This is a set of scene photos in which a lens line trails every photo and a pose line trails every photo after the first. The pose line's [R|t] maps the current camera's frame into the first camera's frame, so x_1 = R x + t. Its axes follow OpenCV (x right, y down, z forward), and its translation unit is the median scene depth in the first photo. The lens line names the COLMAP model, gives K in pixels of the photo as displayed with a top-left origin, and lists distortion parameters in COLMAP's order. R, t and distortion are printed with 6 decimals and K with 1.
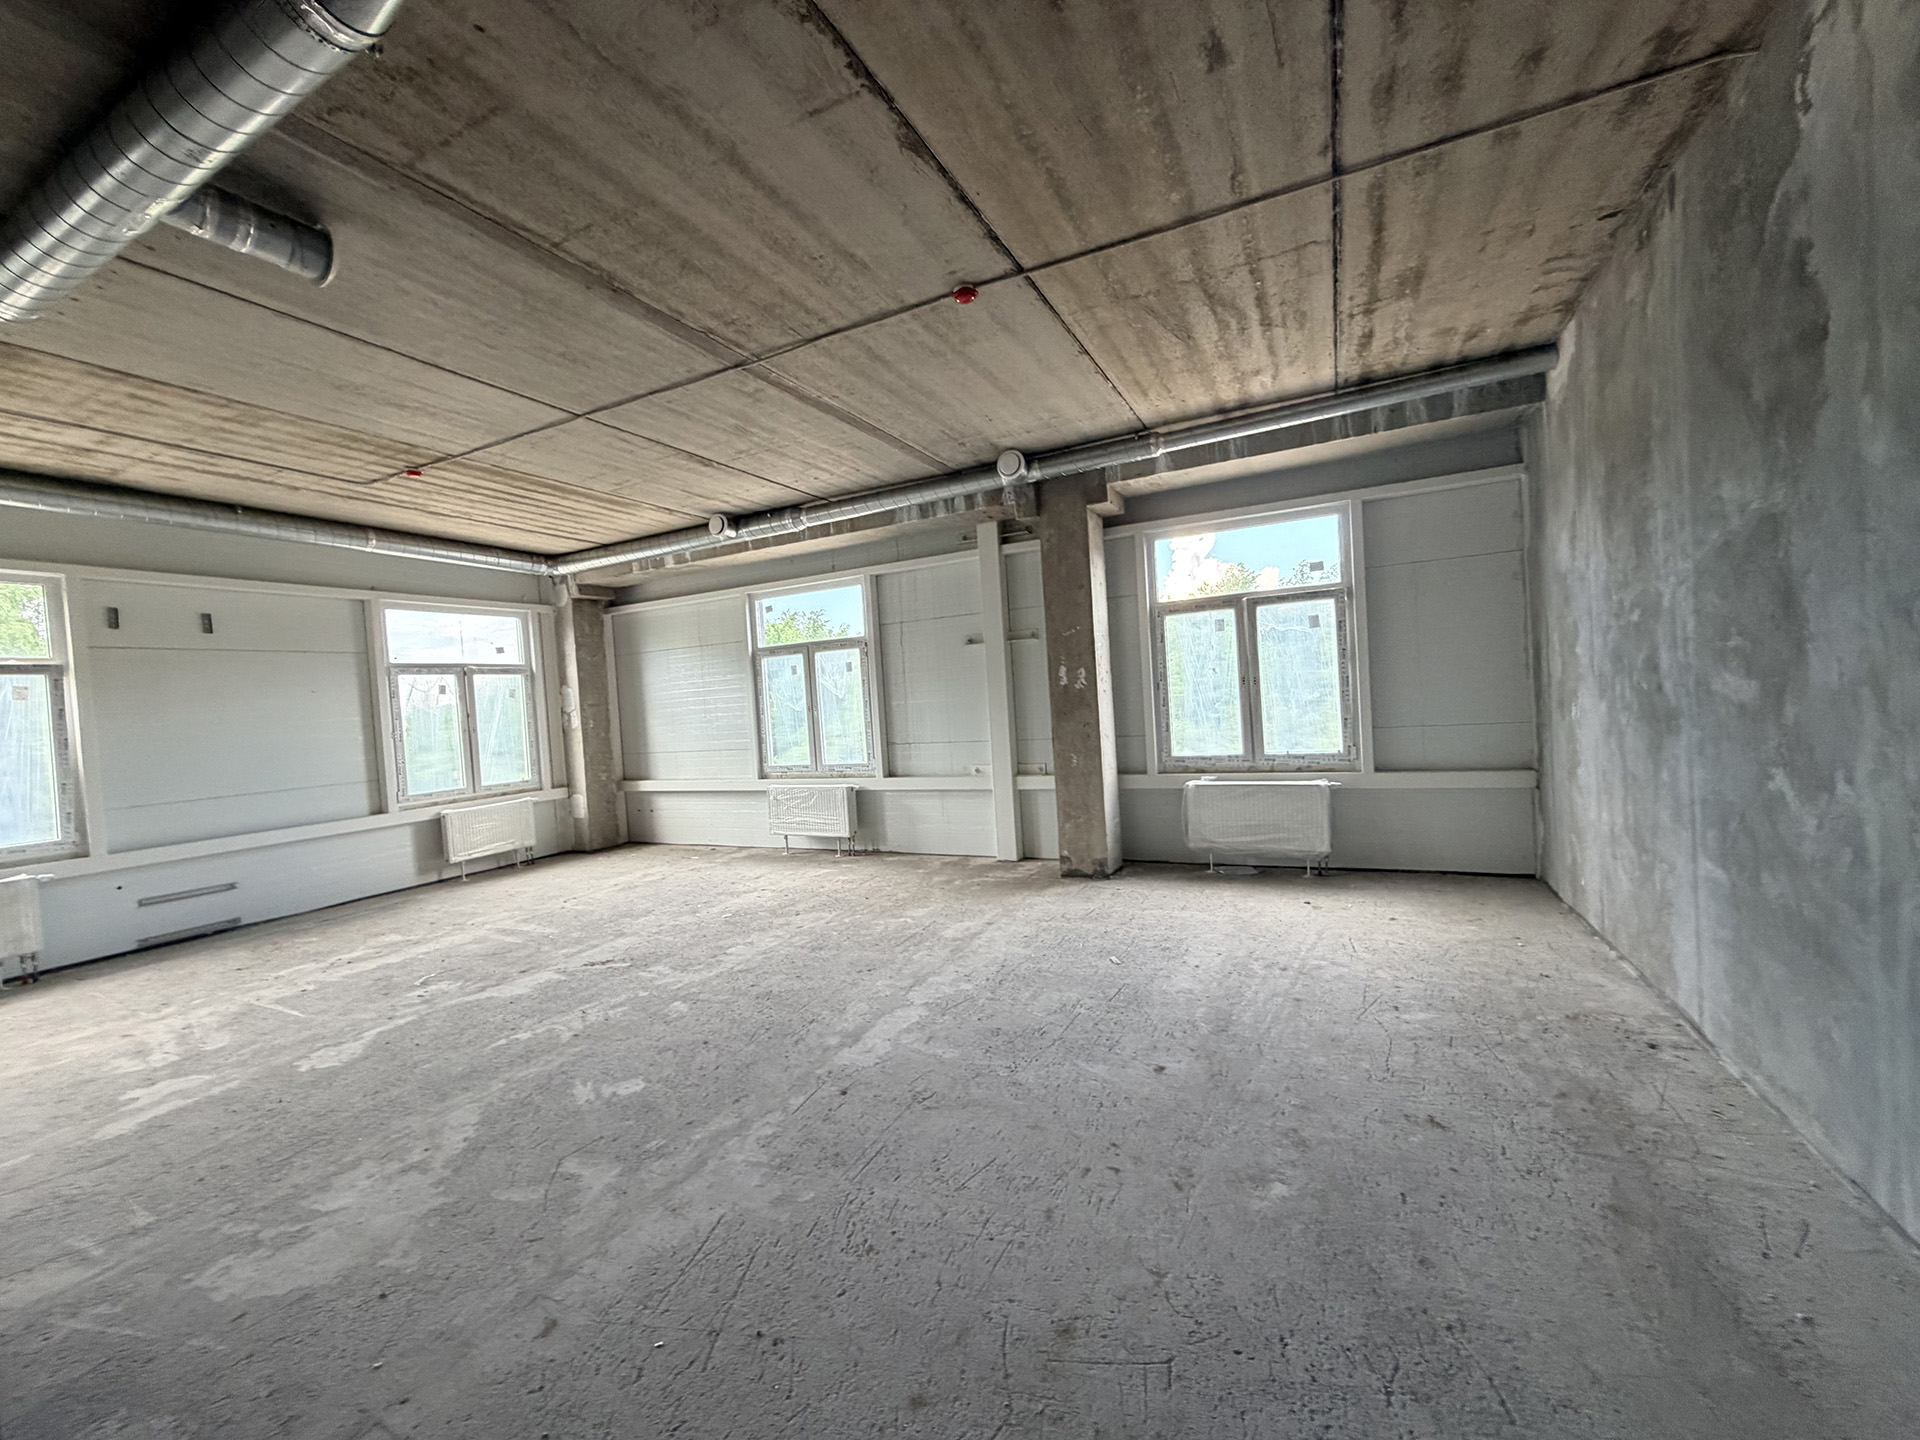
lens RADIAL K [[759.2, 0, 949.6], [0, 759.2, 719.8], [0, 0, 1]] dist [-0.000326, -0.000451]
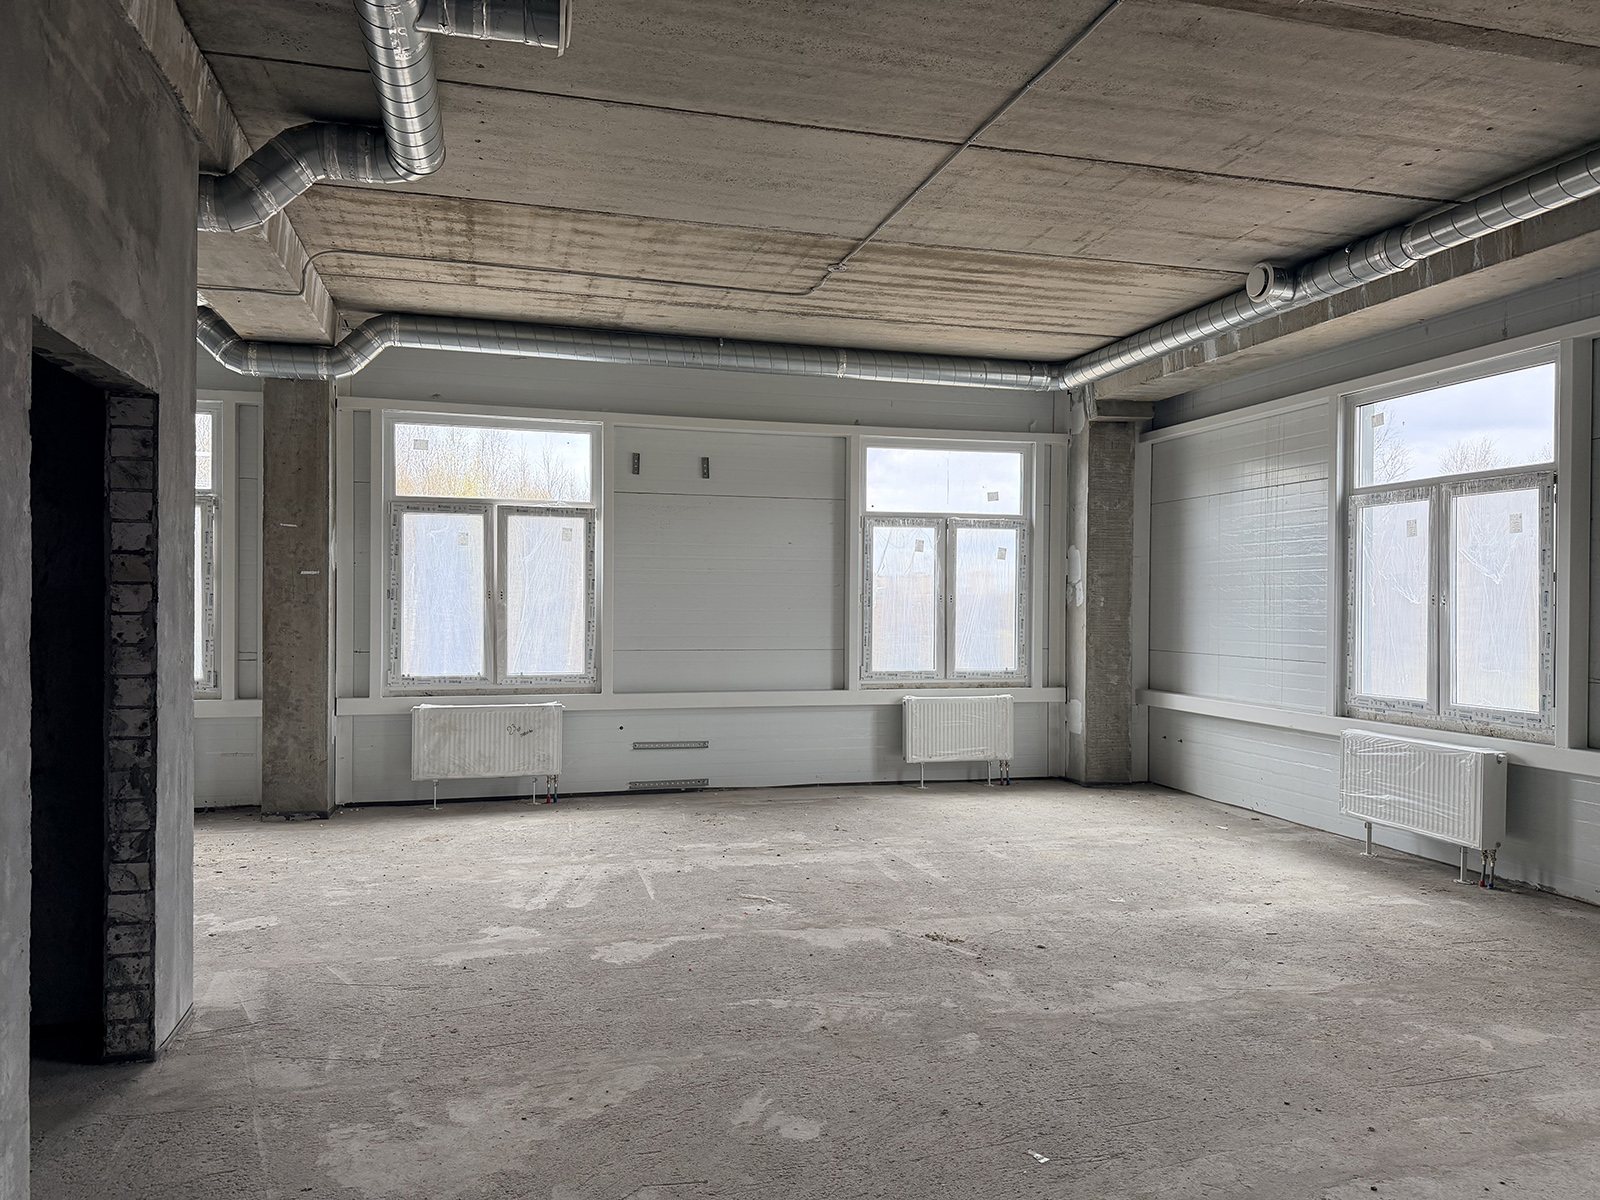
lens RADIAL K [[1102.0, 0, 799.3], [0, 1102.0, 617.6], [0, 0, 1]] dist [0.046091, -0.049893]
pose [[0.663469, 0.078167, -0.744110, 0.154244], [-0.069436, 0.996668, 0.042786, -0.006593], [0.744975, 0.023281, 0.666686, 0.184518]]
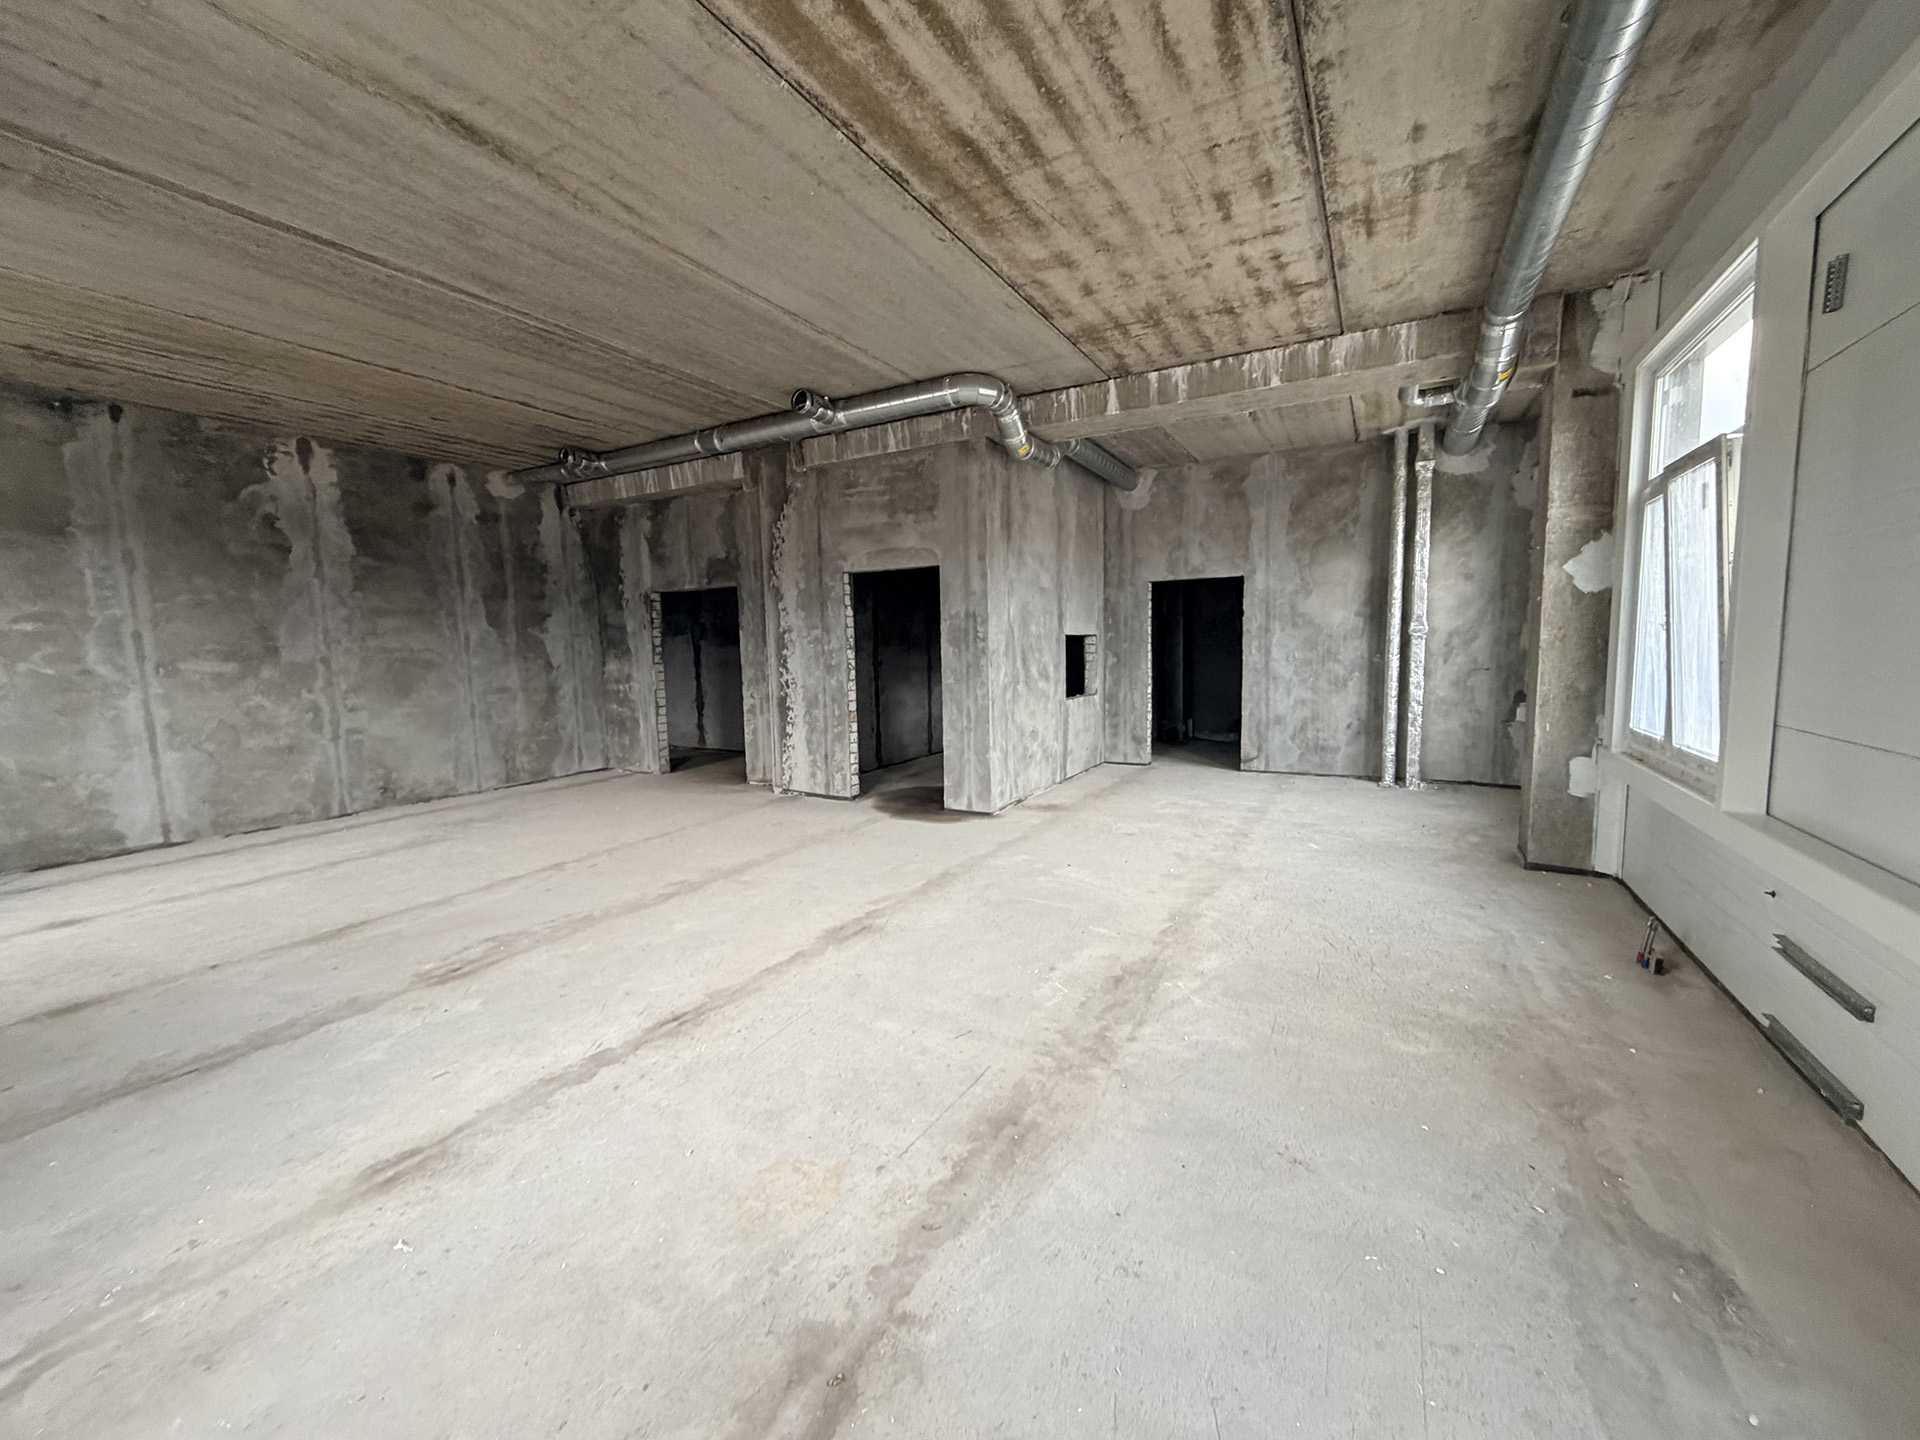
lens RADIAL K [[759.2, 0, 945.3], [0, 759.2, 717.5], [0, 0, 1]] dist [-0.000326, -0.000451]
pose [[-0.994937, 0.077465, 0.064031, -0.617828], [0.084789, 0.989032, 0.120942, 0.011015], [-0.053960, 0.125759, -0.990592, 1.475077]]
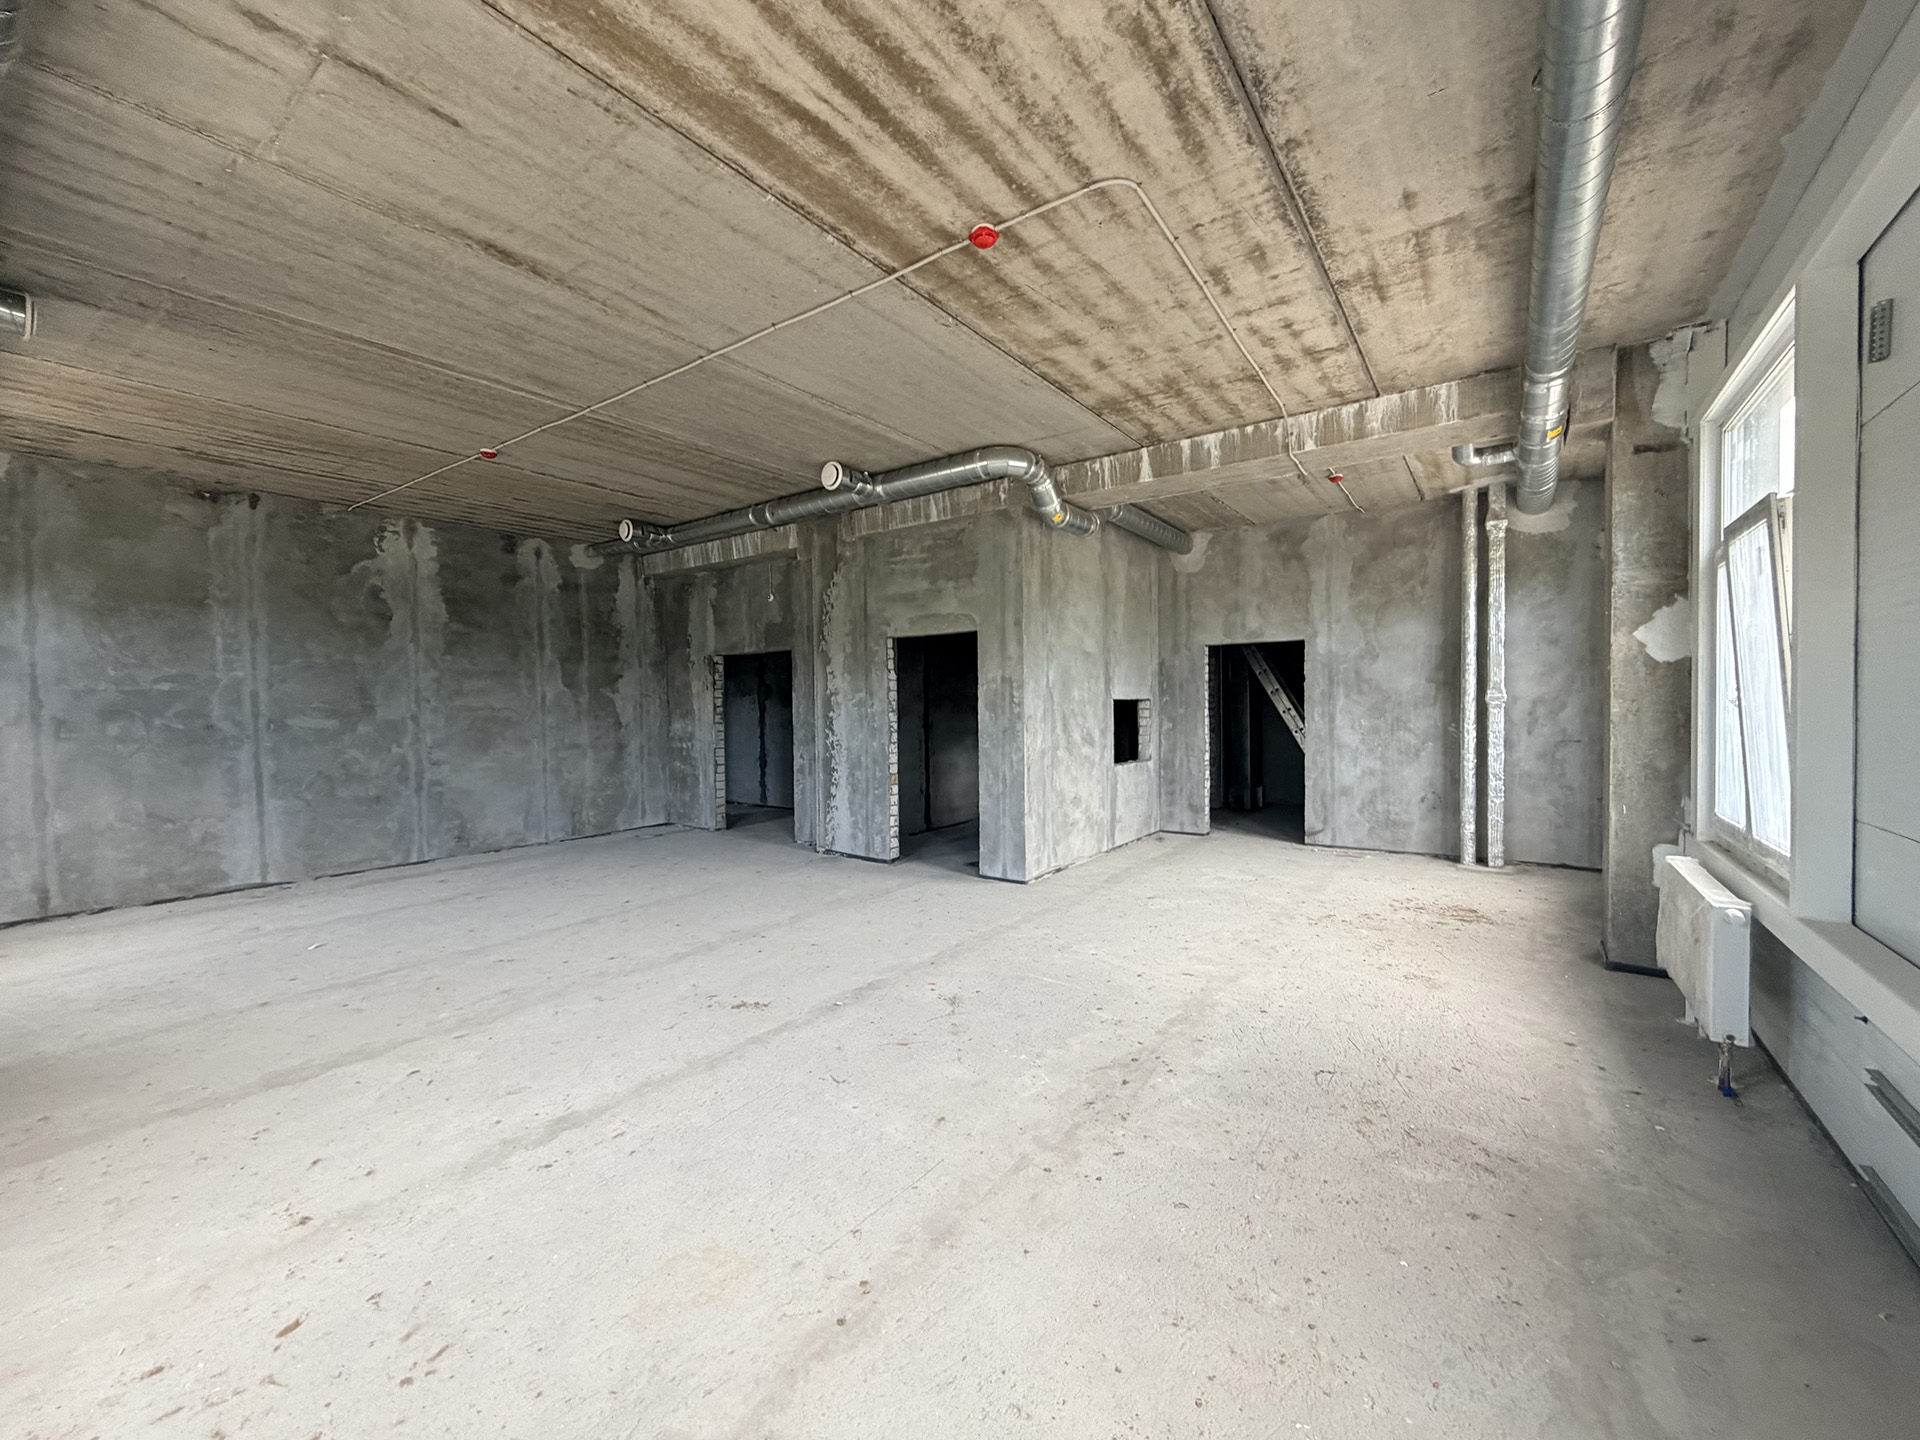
lens RADIAL K [[759.2, 0, 946.1], [0, 759.2, 718.8], [0, 0, 1]] dist [-0.000326, -0.000451]
pose [[-0.982939, 0.070834, 0.169744, -0.692164], [0.078163, 0.996258, 0.036883, 0.008718], [-0.166496, 0.049521, -0.984798, 1.462984]]
